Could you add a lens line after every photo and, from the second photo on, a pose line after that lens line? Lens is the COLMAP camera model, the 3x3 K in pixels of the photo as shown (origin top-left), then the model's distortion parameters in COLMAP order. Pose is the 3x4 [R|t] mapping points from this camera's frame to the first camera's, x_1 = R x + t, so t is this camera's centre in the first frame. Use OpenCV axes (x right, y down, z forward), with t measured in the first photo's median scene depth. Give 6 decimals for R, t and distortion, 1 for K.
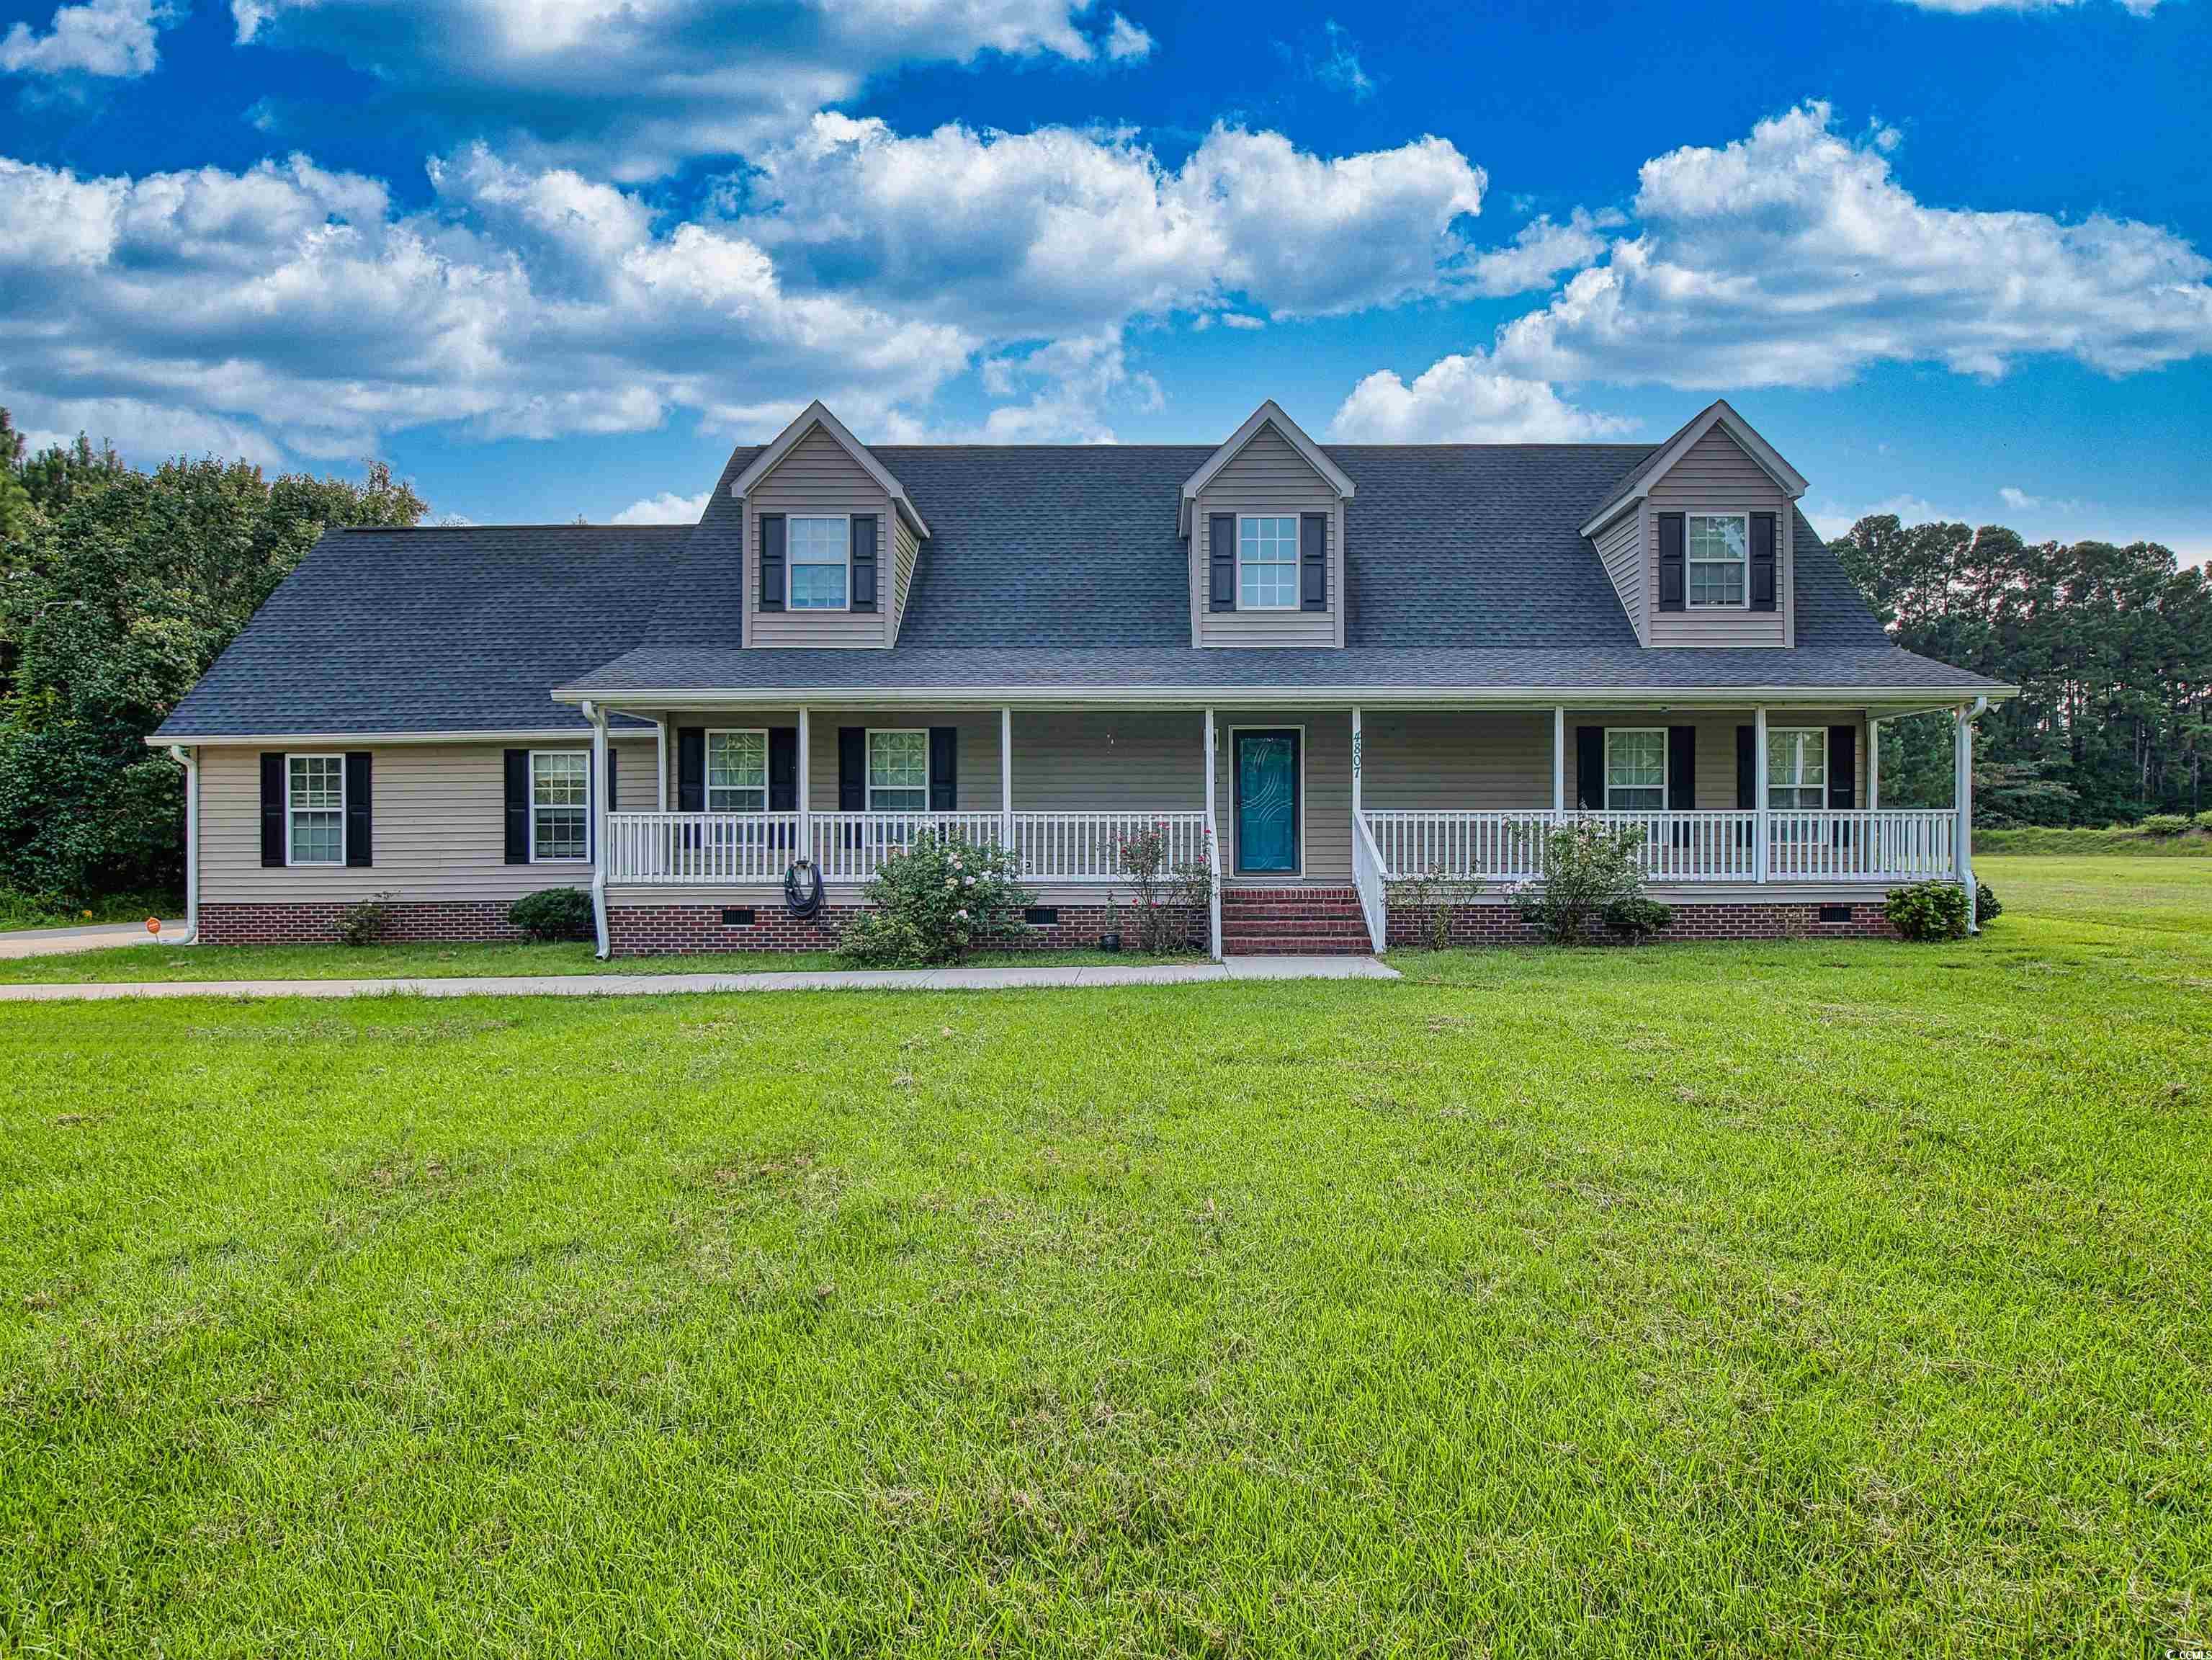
lens RADIAL K [[1009.2, 0, 1106.4], [0, 1009.2, 844.6], [0, 0, 1]] dist [-0.019829, -0.000158]
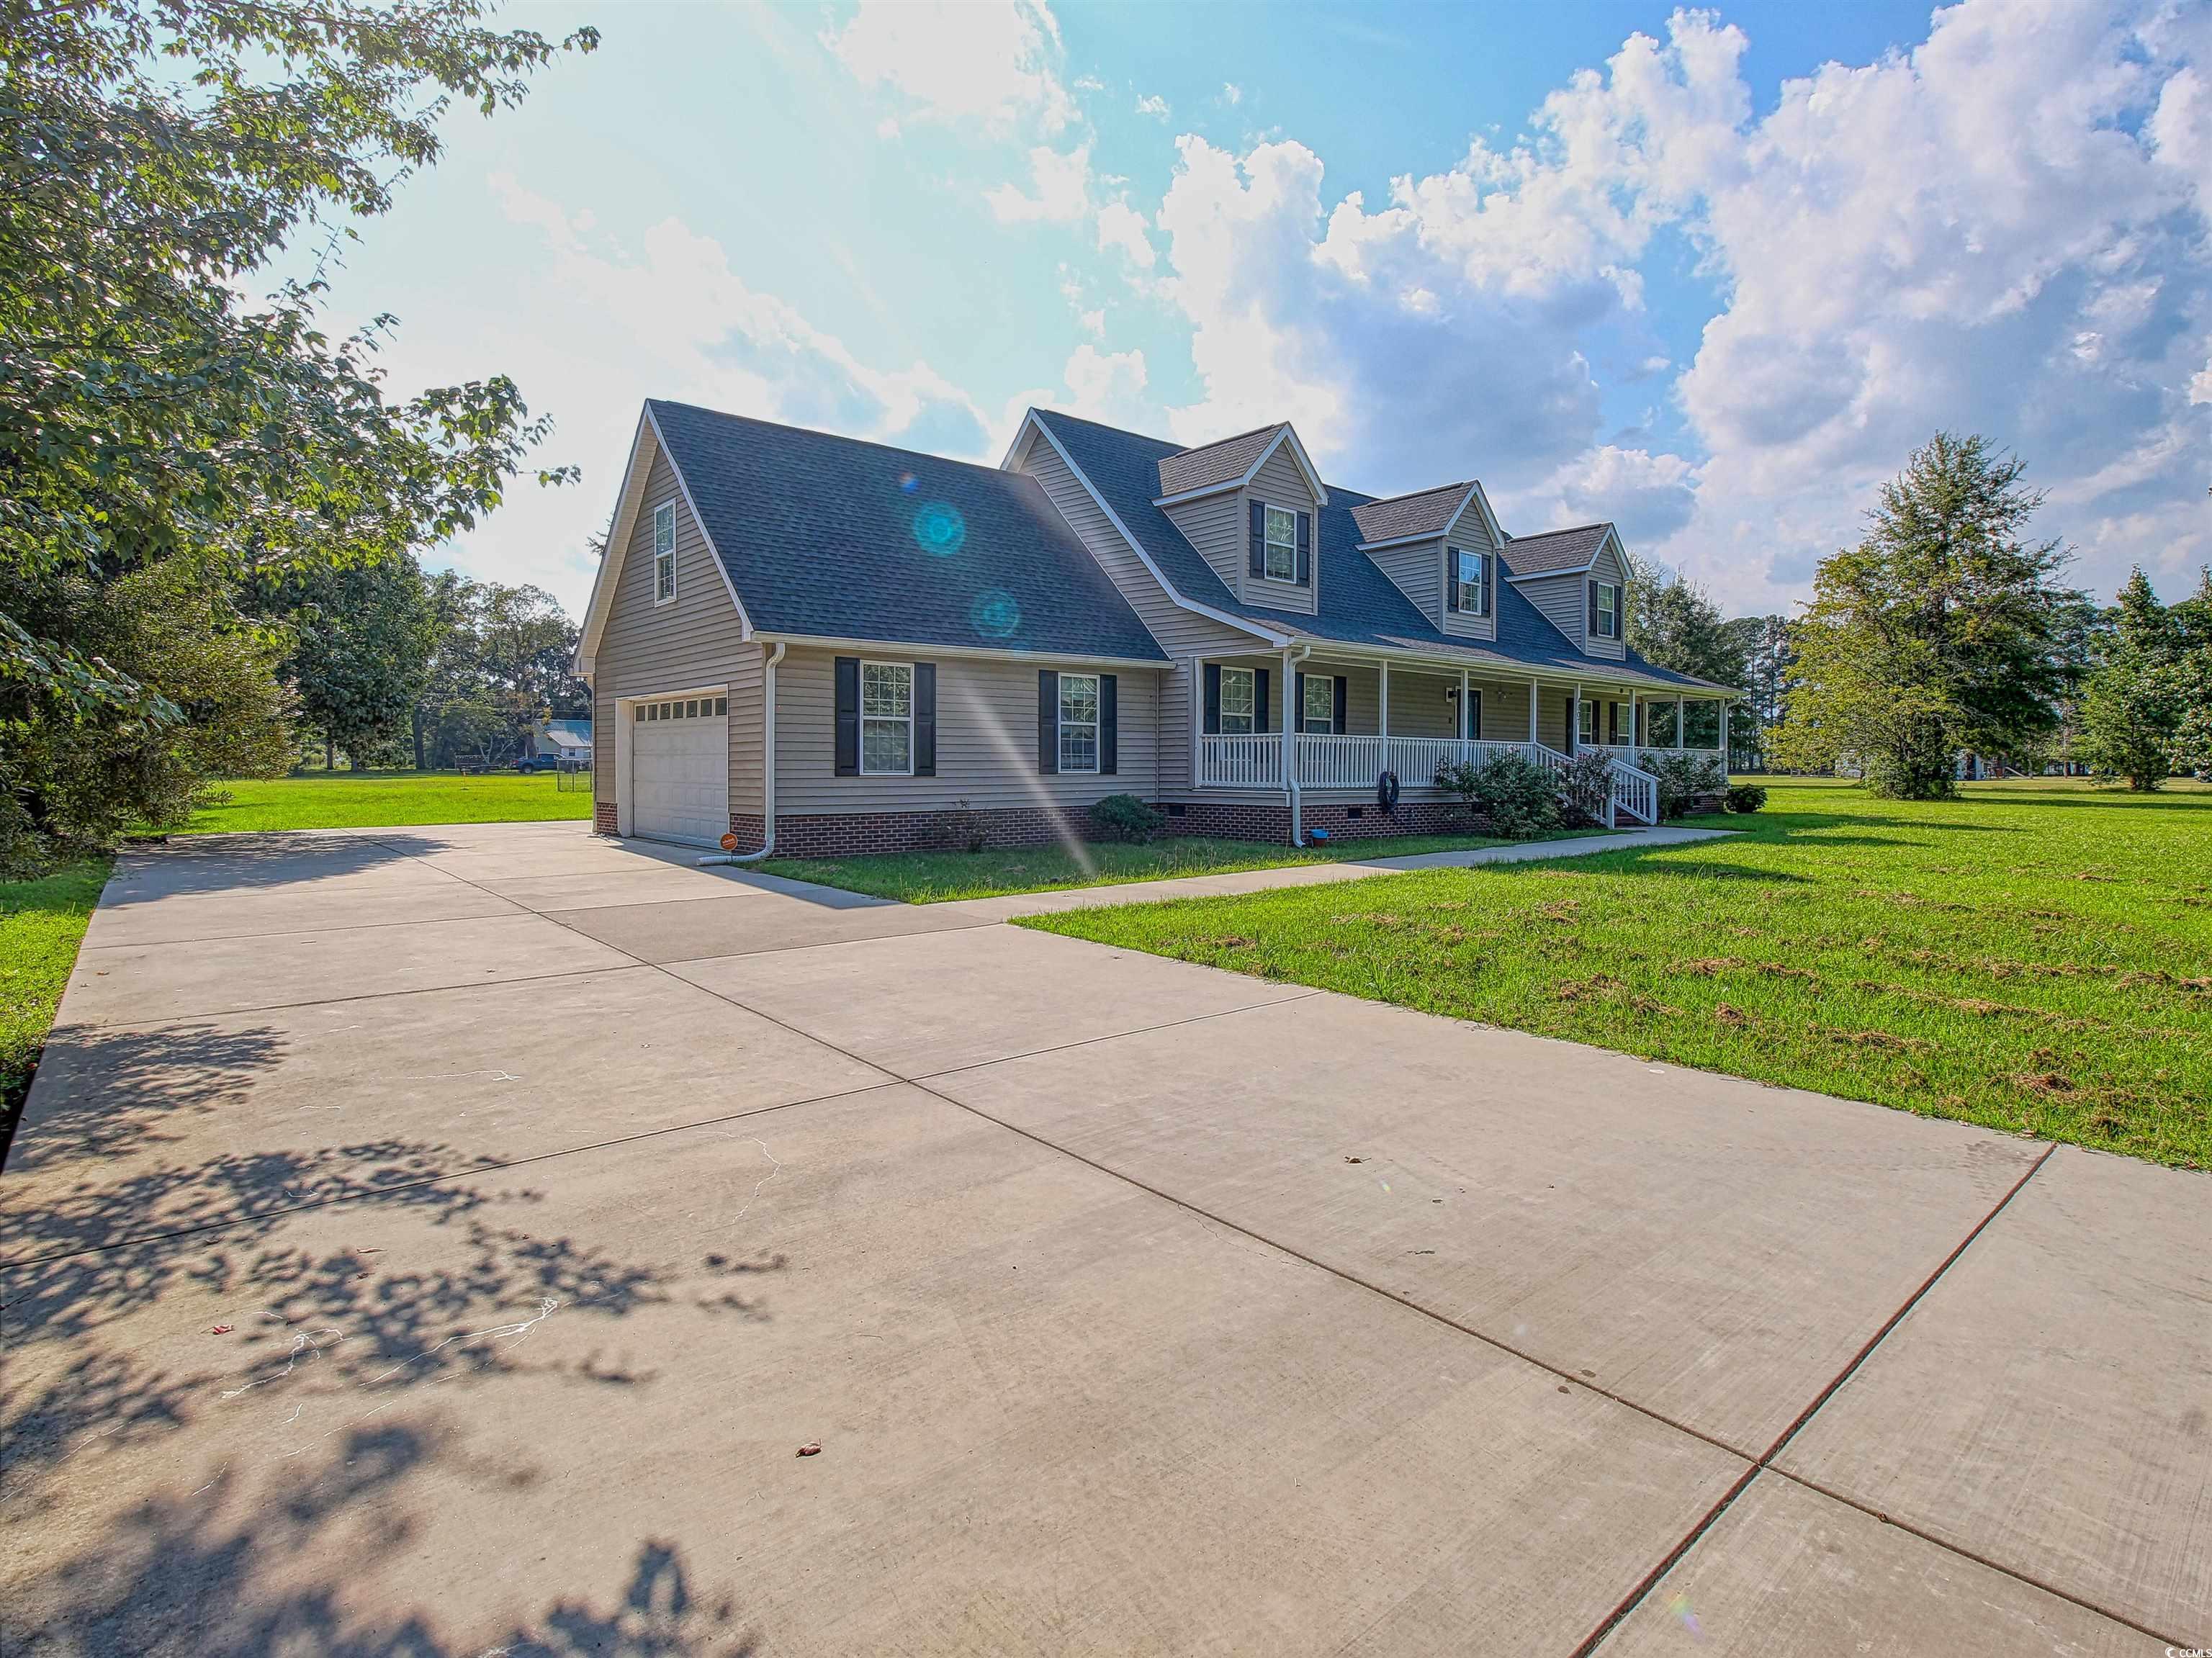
lens RADIAL K [[1138.2, 0, 1103.5], [0, 1138.2, 811.5], [0, 0, 1]] dist [-0.019853, -0.001971]
pose [[0.771365, -0.020098, 0.636076, -1.459652], [-0.009504, 0.999026, 0.043092, 0.007065], [-0.636322, -0.039285, 0.770422, -0.012379]]
